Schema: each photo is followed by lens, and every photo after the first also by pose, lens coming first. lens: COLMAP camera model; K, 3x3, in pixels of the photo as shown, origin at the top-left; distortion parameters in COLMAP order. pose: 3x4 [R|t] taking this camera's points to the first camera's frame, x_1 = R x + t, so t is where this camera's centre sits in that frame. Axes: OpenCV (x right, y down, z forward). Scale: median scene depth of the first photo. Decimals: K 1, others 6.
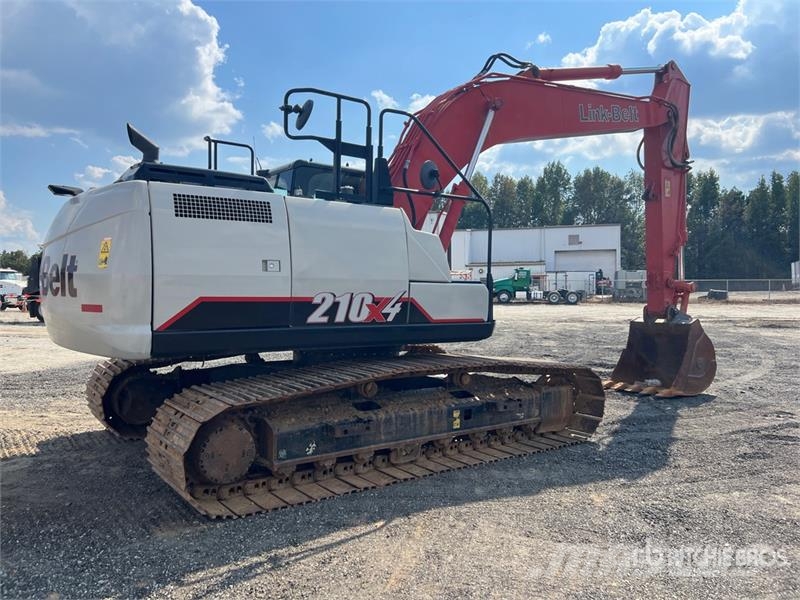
lens RADIAL K [[609.5, 0, 403.5], [0, 609.5, 300.4], [0, 0, 1]] dist [0.064581, -0.075651]
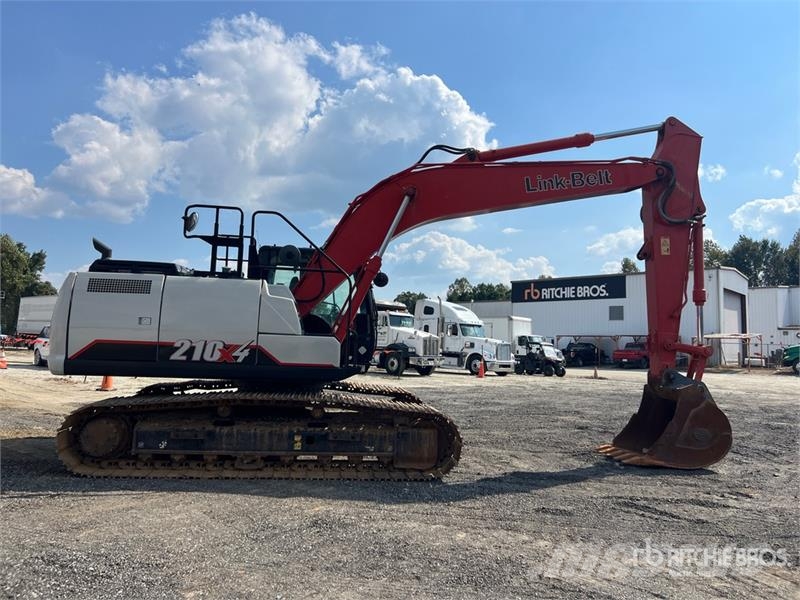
lens RADIAL K [[609.5, 0, 405.1], [0, 609.5, 298.1], [0, 0, 1]] dist [0.064581, -0.075651]
pose [[0.871986, -0.012475, -0.489371, 1.005179], [-0.037752, 0.994985, -0.092631, 0.004380], [0.488073, 0.099248, 0.867142, -0.036608]]
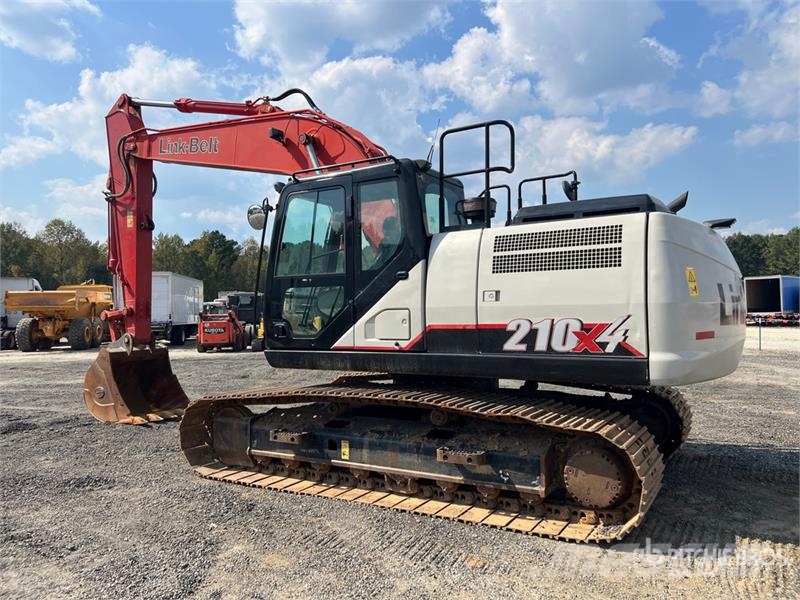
lens RADIAL K [[609.5, 0, 394.6], [0, 609.5, 294.0], [0, 0, 1]] dist [0.064581, -0.075651]
pose [[0.383385, -0.055921, -0.921894, 0.645721], [0.005007, 0.998277, -0.058472, 0.002686], [0.923575, 0.017801, 0.383005, 0.420738]]
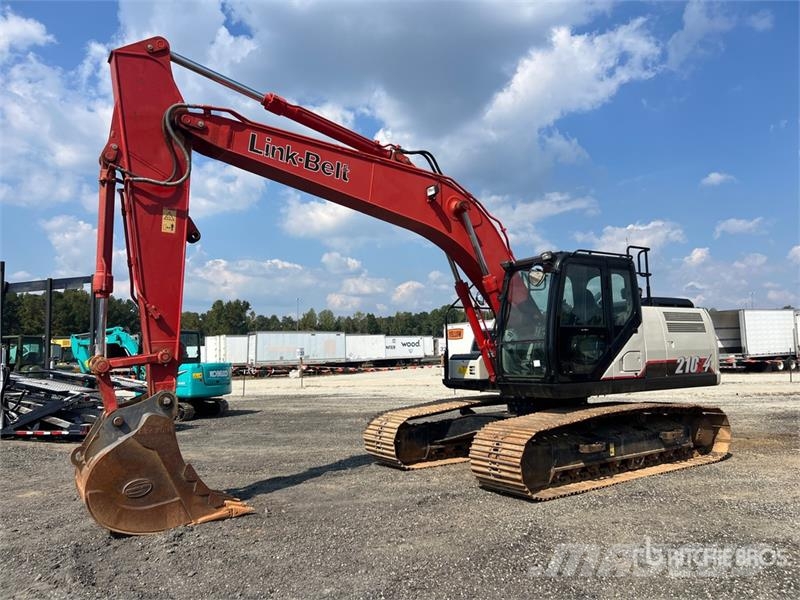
lens RADIAL K [[609.5, 0, 403.0], [0, 609.5, 302.8], [0, 0, 1]] dist [0.064581, -0.075651]
pose [[0.998692, -0.047318, -0.019388, -0.872442], [0.044980, 0.993229, -0.107112, -0.012549], [0.024325, 0.106100, 0.994058, -0.840511]]
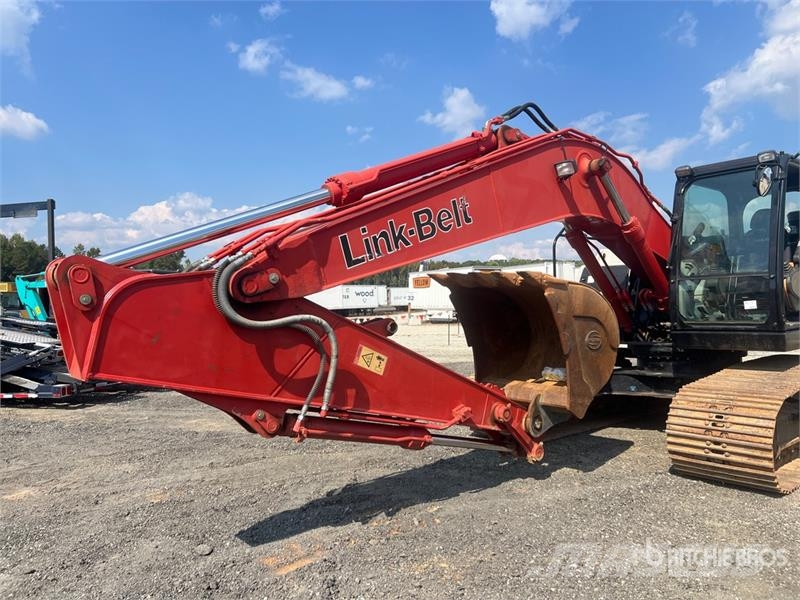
lens RADIAL K [[609.5, 0, 397.8], [0, 609.5, 297.7], [0, 0, 1]] dist [0.064581, -0.075651]
pose [[0.996512, -0.042472, 0.071836, -1.276267], [0.044795, 0.998514, -0.031034, -0.017166], [-0.070411, 0.034143, 0.996934, -0.387345]]
